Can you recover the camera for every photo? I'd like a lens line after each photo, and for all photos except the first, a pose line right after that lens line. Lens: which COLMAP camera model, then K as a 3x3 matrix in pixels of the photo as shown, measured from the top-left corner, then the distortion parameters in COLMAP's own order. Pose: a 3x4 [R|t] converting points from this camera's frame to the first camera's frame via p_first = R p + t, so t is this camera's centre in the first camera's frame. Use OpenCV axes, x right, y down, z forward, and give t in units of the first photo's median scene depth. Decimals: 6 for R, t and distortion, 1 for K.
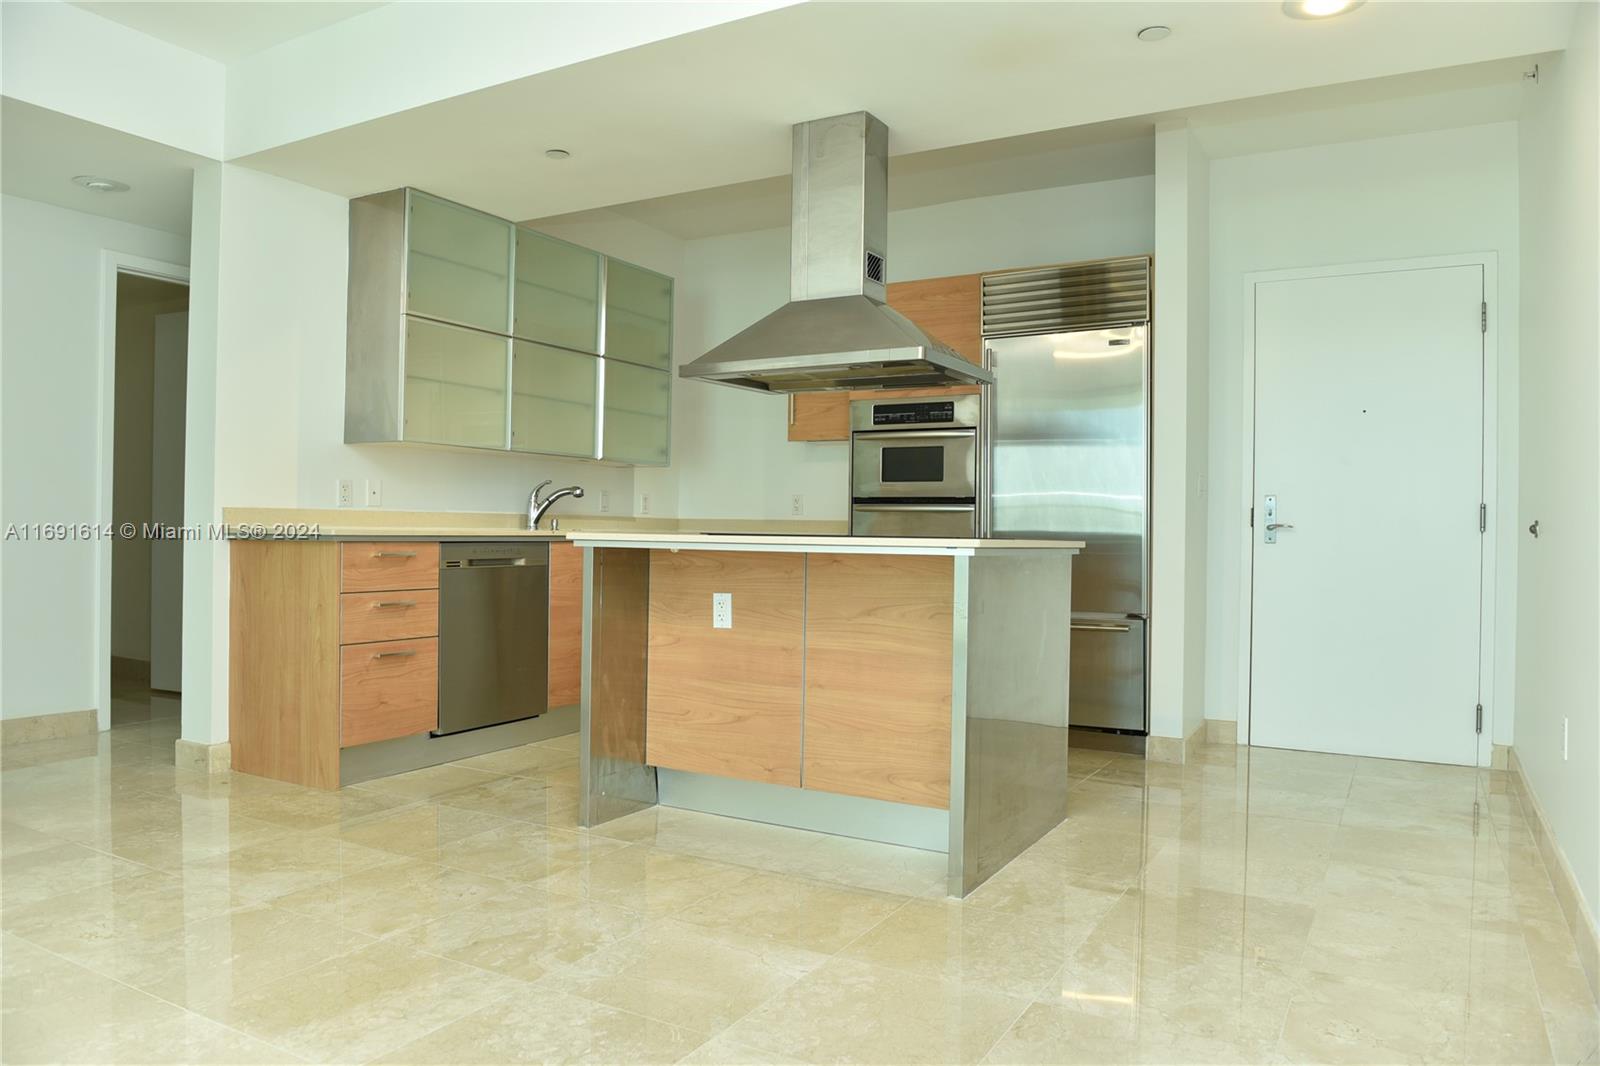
lens RADIAL K [[1093.4, 0, 801.9], [0, 1093.4, 525.8], [0, 0, 1]] dist [-0.048191, -0.006312]
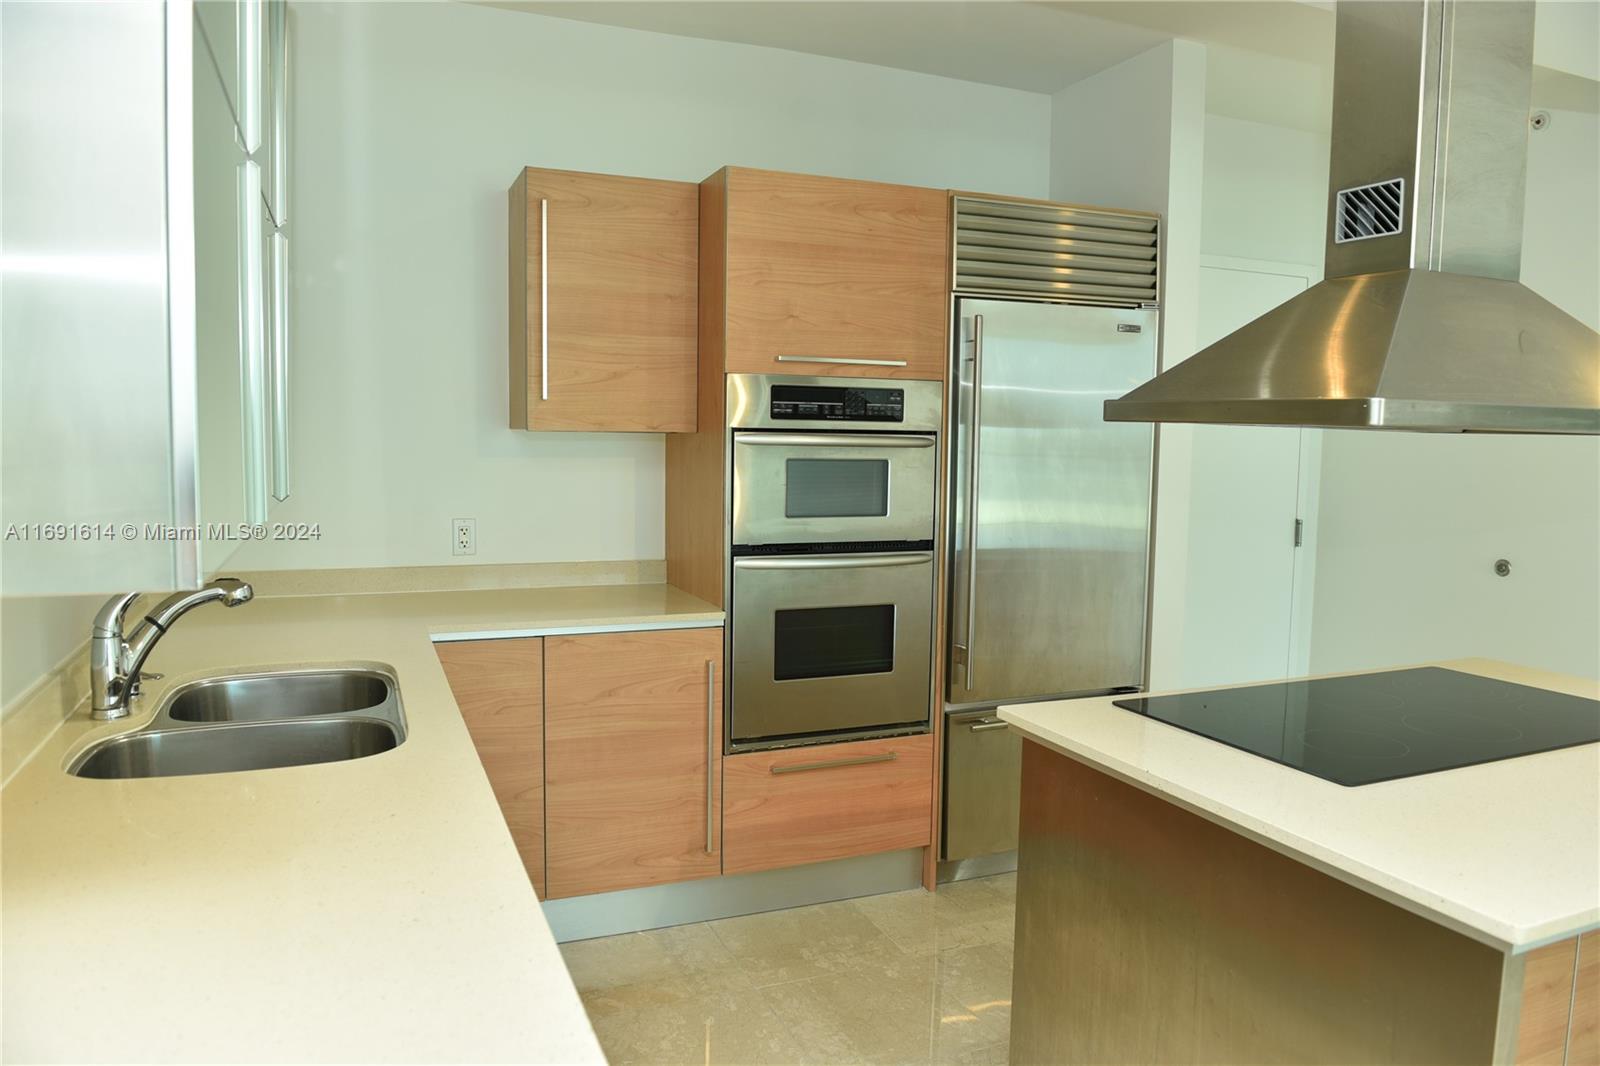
lens RADIAL K [[1093.4, 0, 801.9], [0, 1093.4, 525.8], [0, 0, 1]] dist [-0.048191, -0.006312]
pose [[0.607930, -0.072753, 0.790650, -0.458192], [-0.009694, 0.995039, 0.099014, -0.111474], [-0.793931, -0.067858, 0.604209, 0.755606]]
